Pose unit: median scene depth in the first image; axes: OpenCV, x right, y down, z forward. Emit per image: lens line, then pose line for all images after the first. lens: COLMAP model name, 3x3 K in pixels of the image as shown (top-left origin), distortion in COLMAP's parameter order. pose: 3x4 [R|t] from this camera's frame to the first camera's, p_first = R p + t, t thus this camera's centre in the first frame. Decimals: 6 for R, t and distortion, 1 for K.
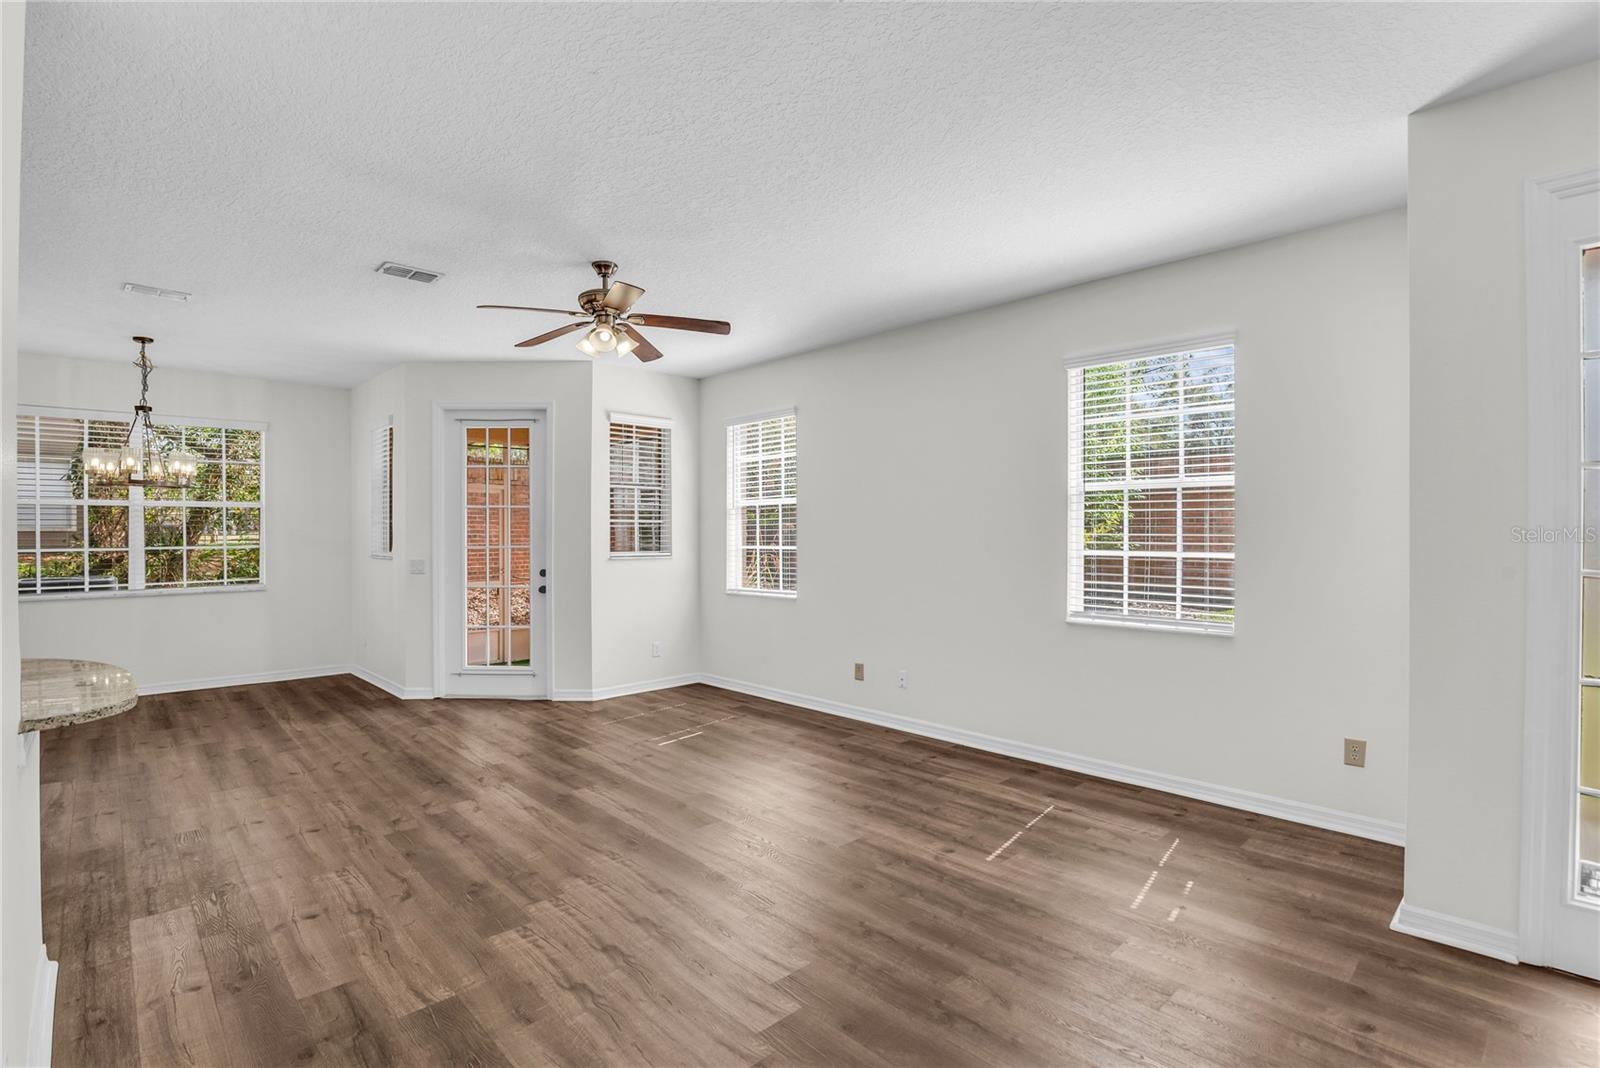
lens RADIAL K [[751.3, 0, 803.5], [0, 751.3, 538.3], [0, 0, 1]] dist [-0.024271, -0.000163]
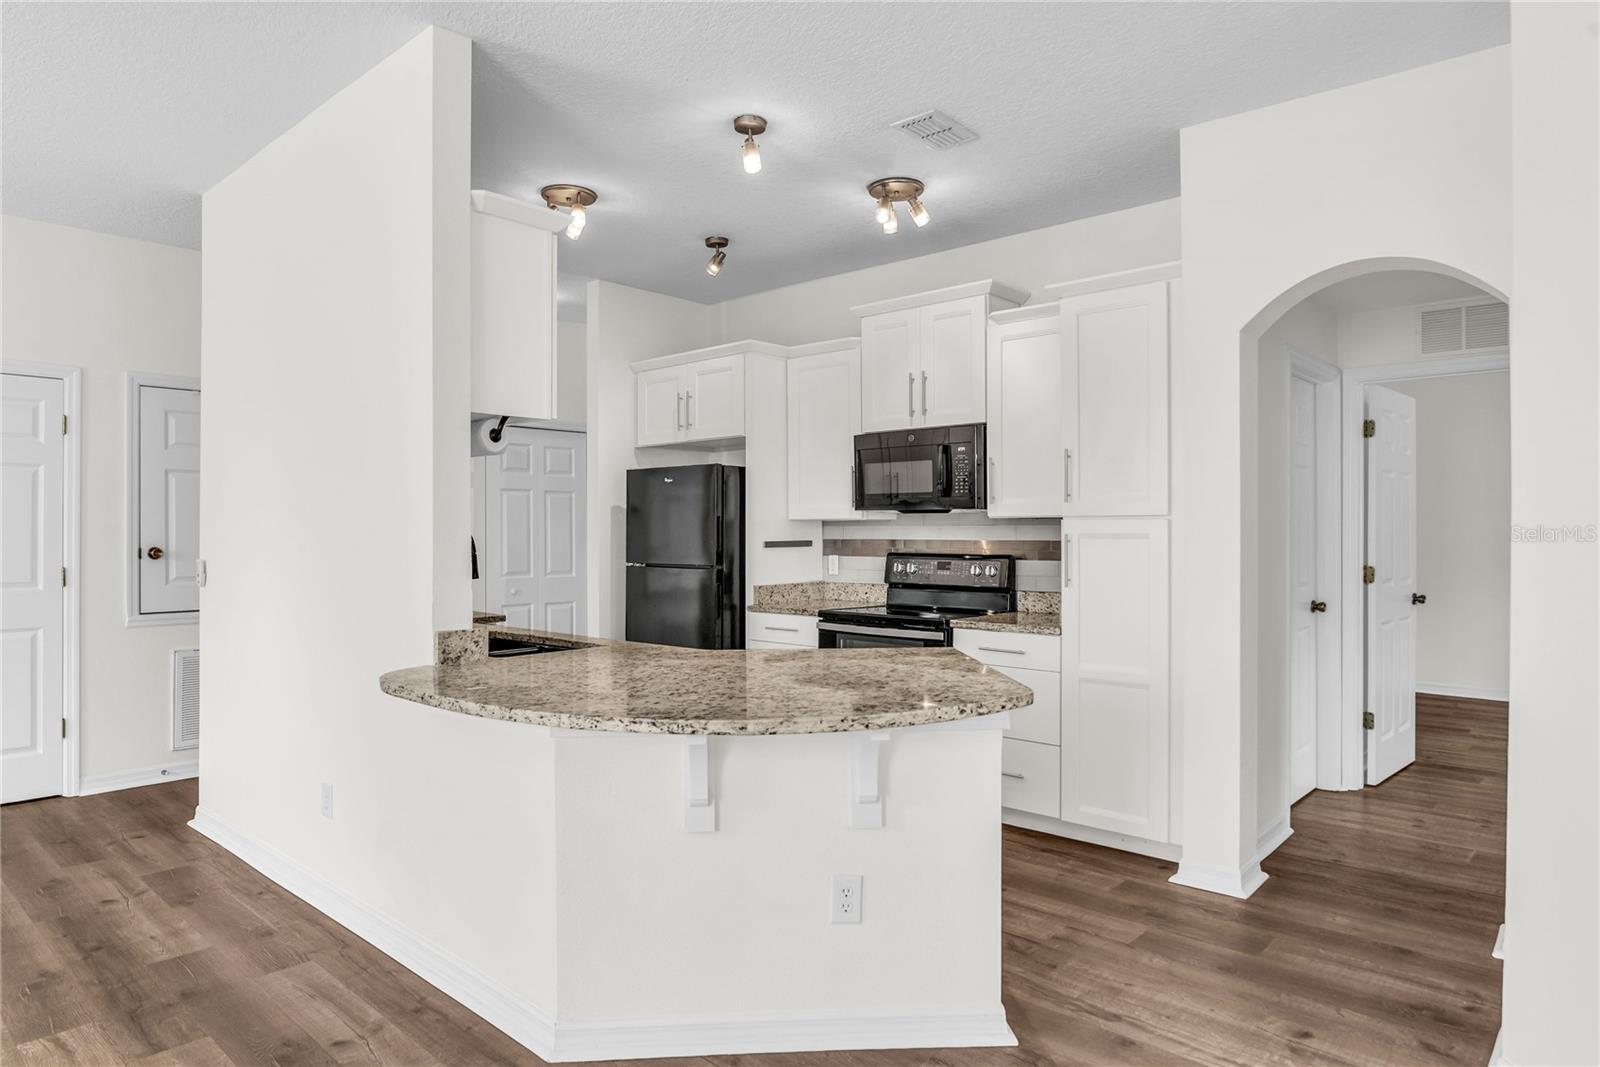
lens RADIAL K [[965.4, 0, 805.2], [0, 965.4, 530.4], [0, 0, 1]] dist [-0.023605, 0.003538]
pose [[-0.997713, 0.001111, -0.067589, -0.682775], [0.000770, 0.999987, 0.005069, 0.010793], [0.067594, 0.005005, -0.997700, 1.124731]]
